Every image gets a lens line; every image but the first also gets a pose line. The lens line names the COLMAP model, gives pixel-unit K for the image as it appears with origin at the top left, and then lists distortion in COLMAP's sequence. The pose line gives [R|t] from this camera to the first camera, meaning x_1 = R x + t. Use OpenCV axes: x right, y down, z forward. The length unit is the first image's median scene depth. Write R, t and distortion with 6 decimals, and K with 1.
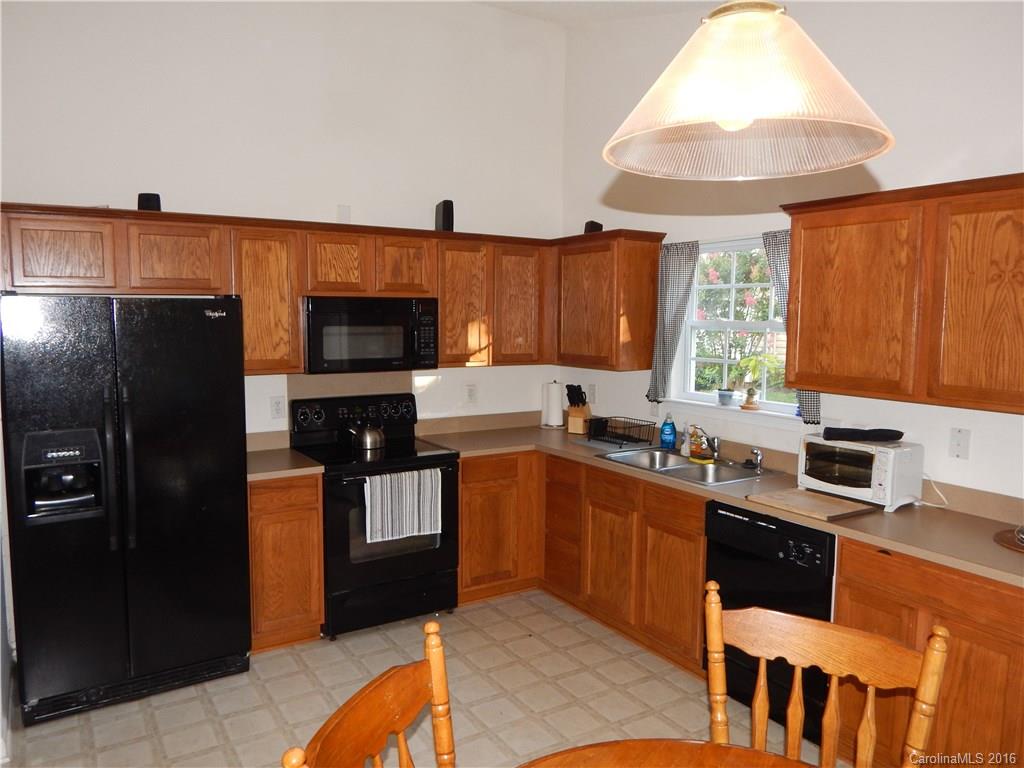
lens RADIAL K [[767.9, 0, 512.0], [0, 767.9, 384.0], [0, 0, 1]] dist [0.001500, -0.007279]
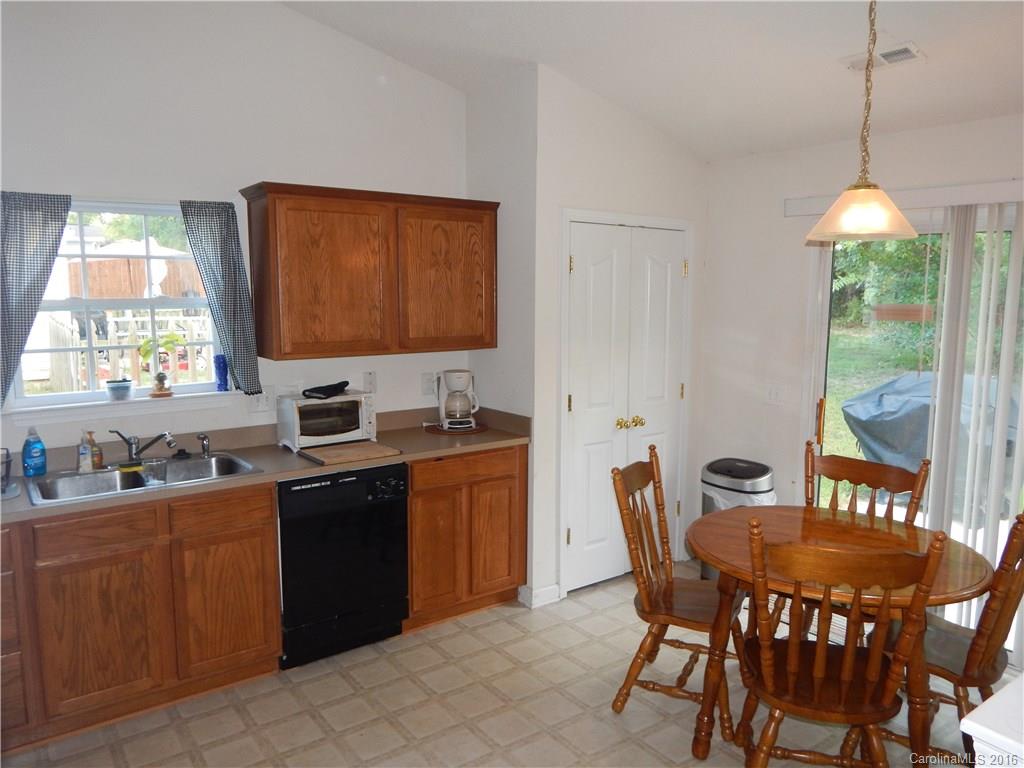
lens RADIAL K [[729.1, 0, 512.0], [0, 729.1, 384.0], [0, 0, 1]] dist [-0.019589, -0.004798]
pose [[-0.079141, -0.126926, 0.988750, -0.701238], [0.100397, 0.985803, 0.134584, -0.069155], [-0.991795, 0.109919, -0.065274, 0.809879]]
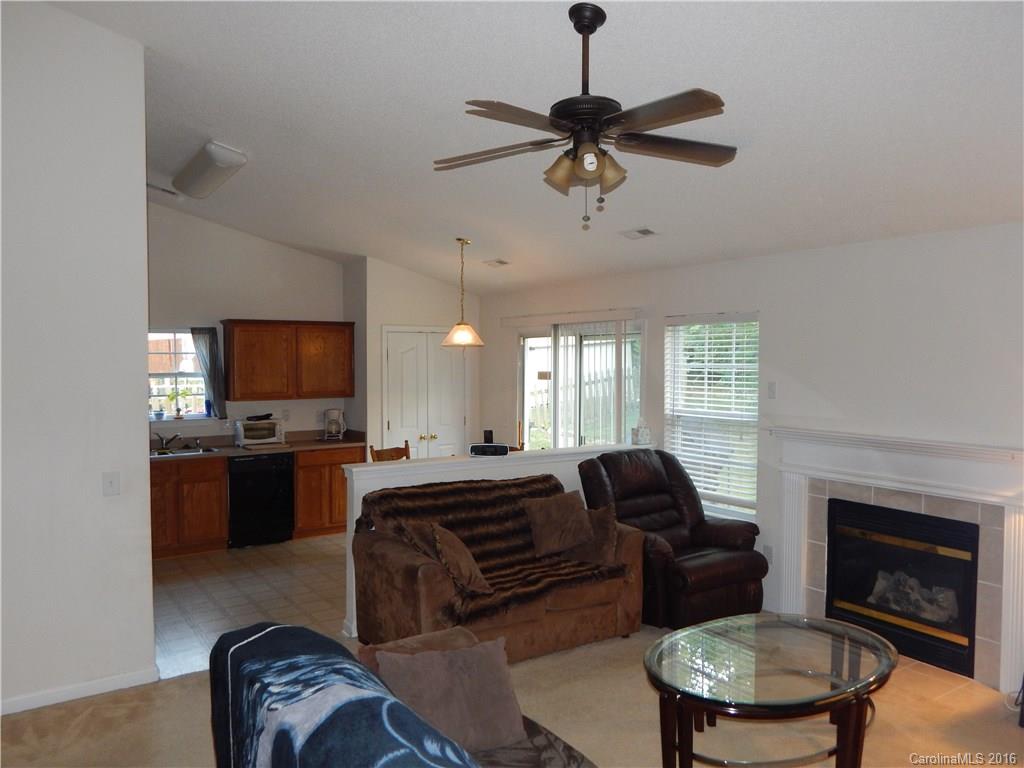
lens RADIAL K [[729.1, 0, 512.0], [0, 729.1, 384.0], [0, 0, 1]] dist [-0.019589, -0.004798]
pose [[-0.031105, -0.029558, 0.999079, -1.882389], [0.110288, 0.993358, 0.032822, -0.026720], [-0.993413, 0.111207, -0.027638, 0.277521]]
